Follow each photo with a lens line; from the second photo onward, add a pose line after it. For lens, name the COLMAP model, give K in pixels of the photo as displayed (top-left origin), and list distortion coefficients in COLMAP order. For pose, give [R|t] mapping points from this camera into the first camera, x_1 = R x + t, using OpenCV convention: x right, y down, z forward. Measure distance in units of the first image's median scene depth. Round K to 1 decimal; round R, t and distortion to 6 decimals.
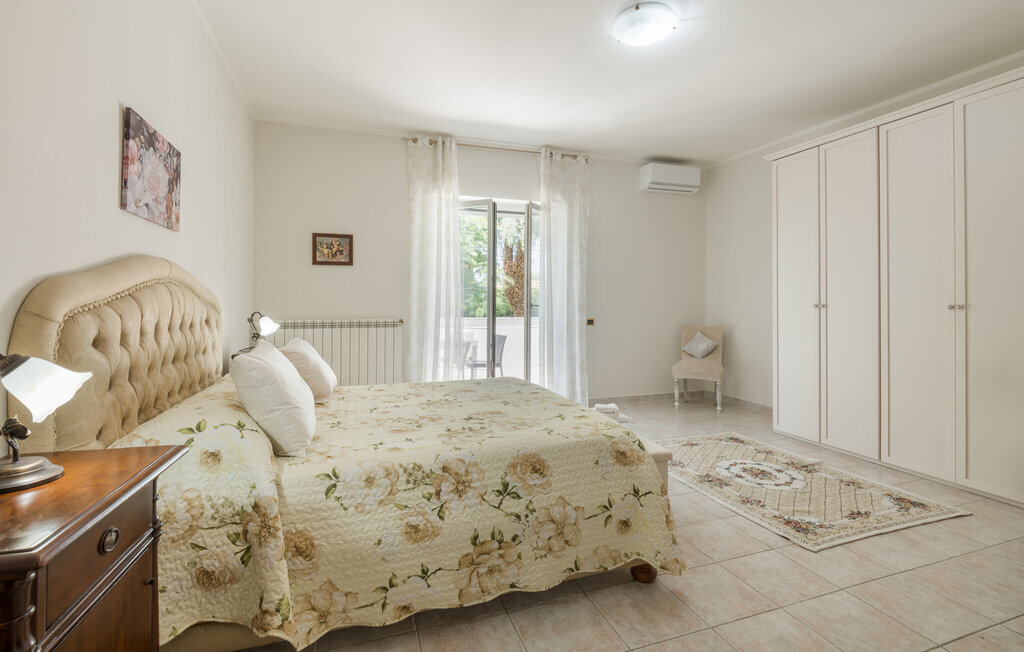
lens RADIAL K [[467.0, 0, 508.7], [0, 467.0, 298.5], [0, 0, 1]] dist [0.010849, -0.012472]
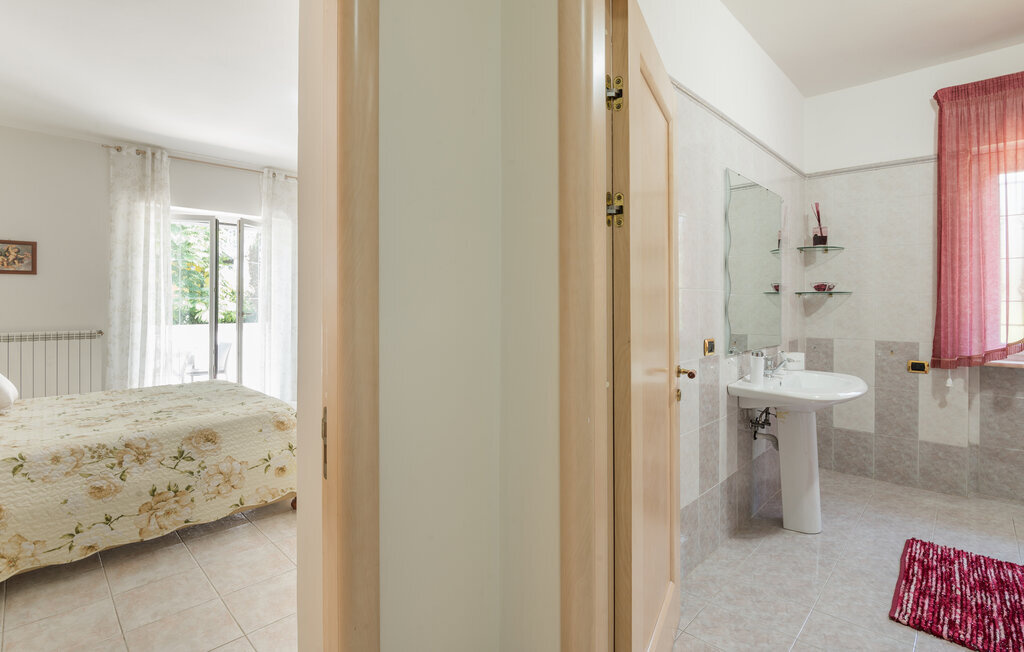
lens RADIAL K [[482.1, 0, 510.2], [0, 482.1, 296.5], [0, 0, 1]] dist [-0.031595, 0.004836]
pose [[0.891450, -0.000630, 0.453119, 0.226603], [0.001606, 0.999997, -0.001769, -0.058868], [-0.453116, 0.002305, 0.891448, -0.697000]]
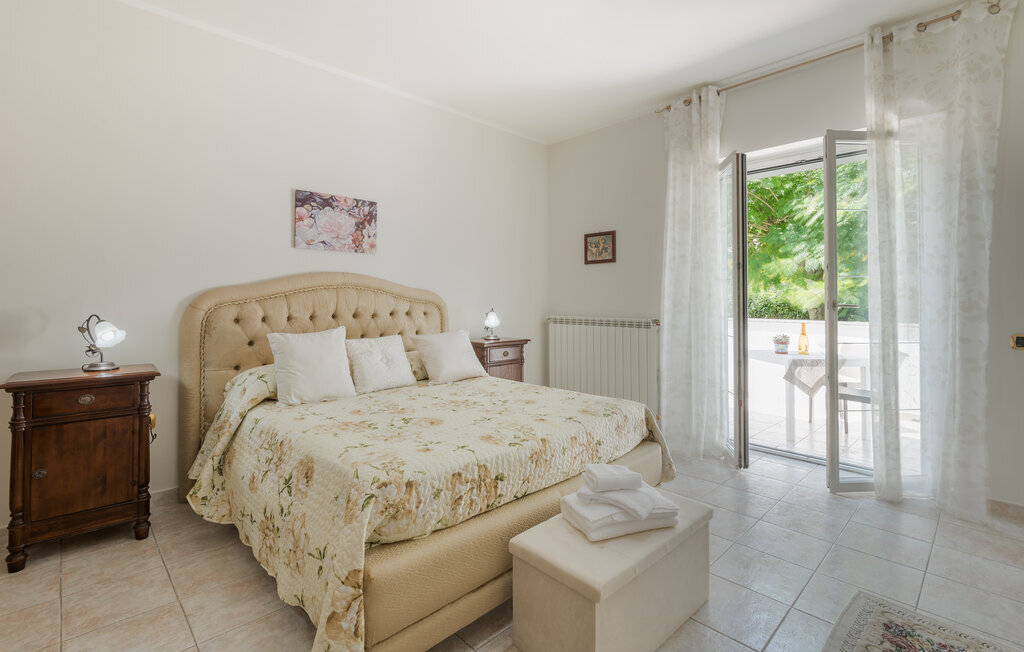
lens RADIAL K [[464.5, 0, 512.3], [0, 464.5, 293.8], [0, 0, 1]] dist [0.000817, -0.000930]
pose [[0.425831, -0.011197, -0.904734, 1.135749], [0.007074, 0.999934, -0.009046, 0.005795], [0.904775, -0.002548, 0.425882, 1.006256]]
